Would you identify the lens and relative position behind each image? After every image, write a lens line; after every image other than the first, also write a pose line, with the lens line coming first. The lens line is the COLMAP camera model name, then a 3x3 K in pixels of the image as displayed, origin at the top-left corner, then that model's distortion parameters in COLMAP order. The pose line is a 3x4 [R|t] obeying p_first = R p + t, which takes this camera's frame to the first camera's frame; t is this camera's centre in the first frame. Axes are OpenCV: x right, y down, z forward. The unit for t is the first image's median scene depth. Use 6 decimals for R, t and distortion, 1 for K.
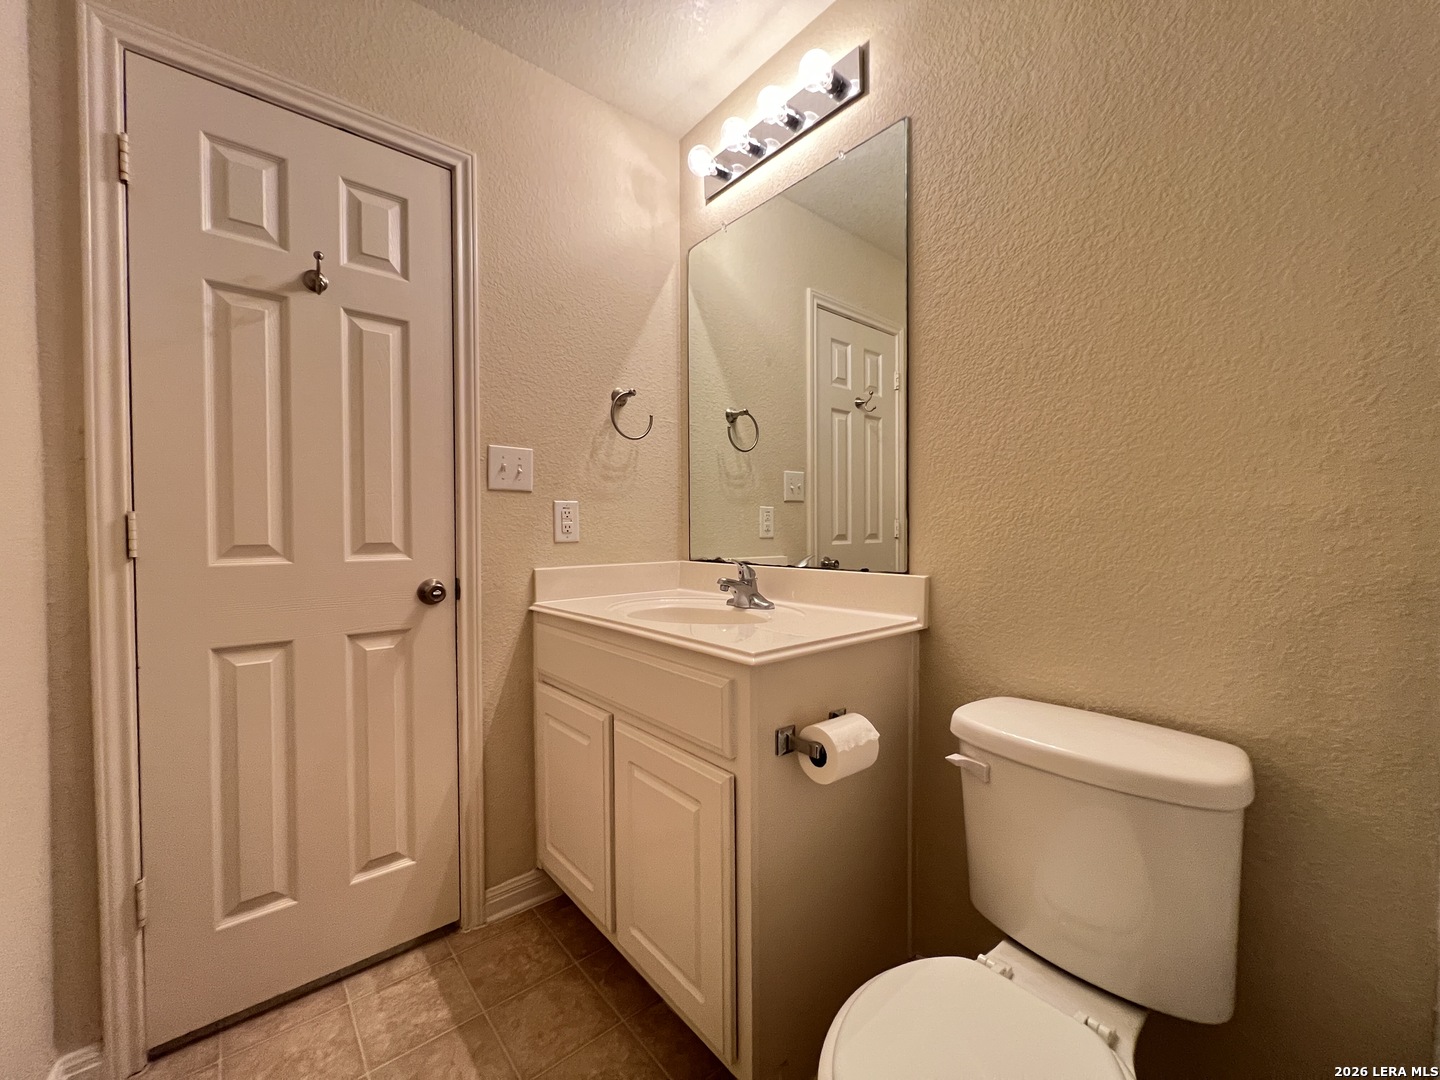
lens RADIAL K [[579.3, 0, 717.3], [0, 579.3, 539.1], [0, 0, 1]] dist [-0.001576, 0.000408]
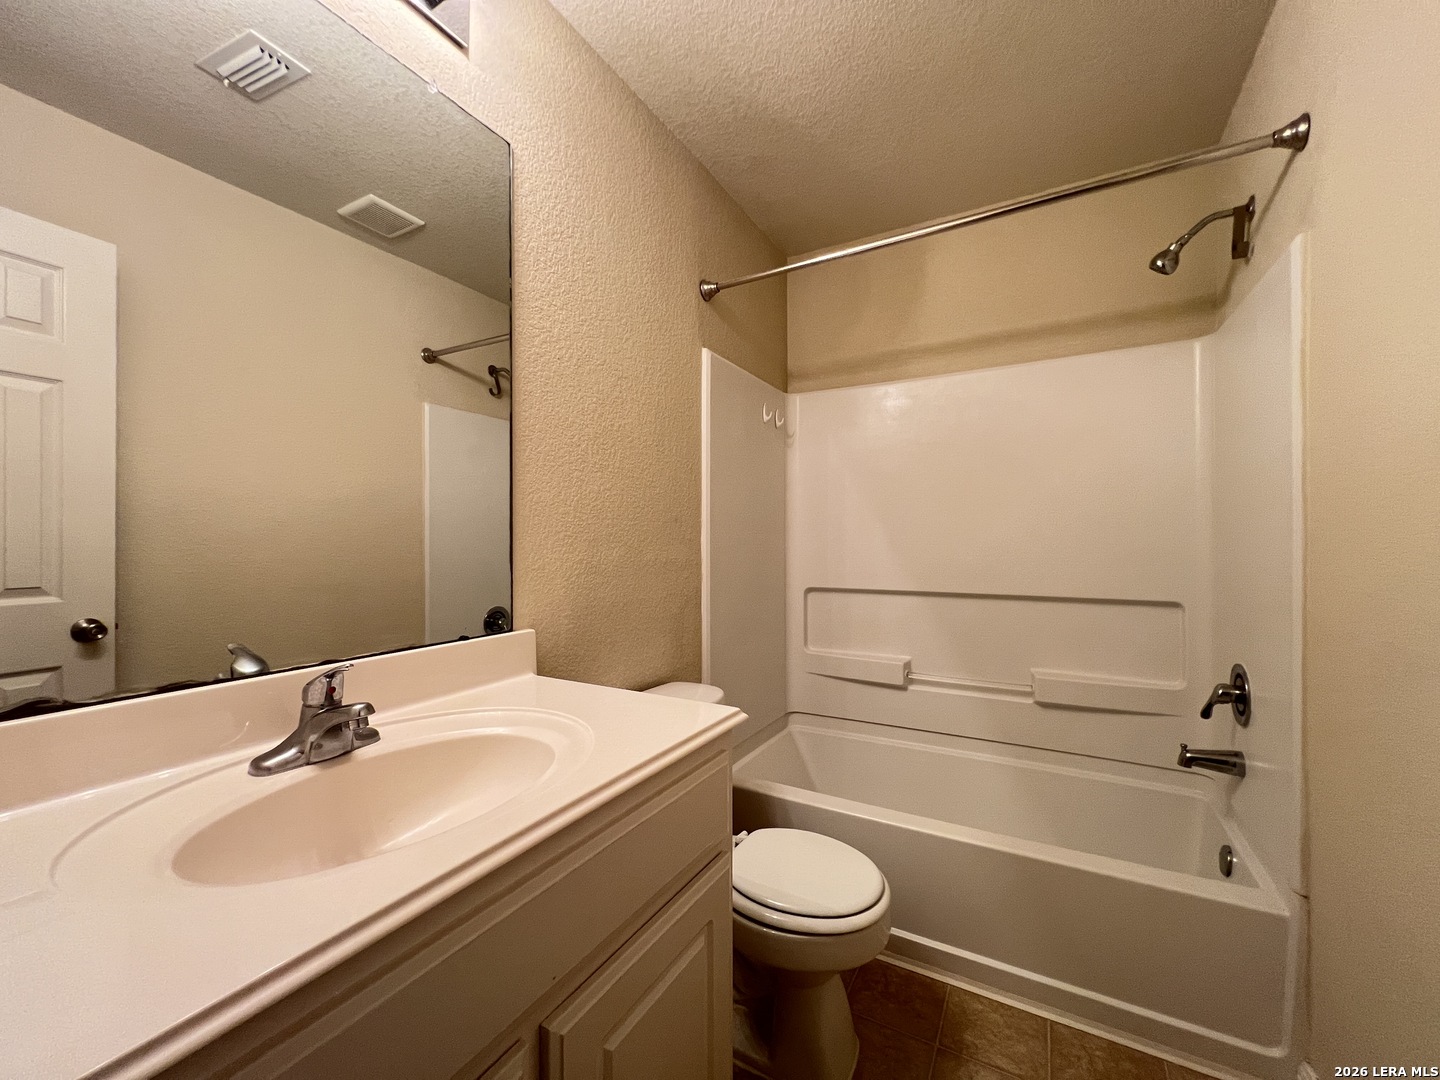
lens RADIAL K [[579.3, 0, 717.3], [0, 579.3, 539.1], [0, 0, 1]] dist [-0.001576, 0.000408]
pose [[-0.342859, 0.009921, 0.939334, -0.720248], [0.023179, 0.999729, -0.002098, -0.085560], [-0.939101, 0.021053, -0.342996, 1.105639]]
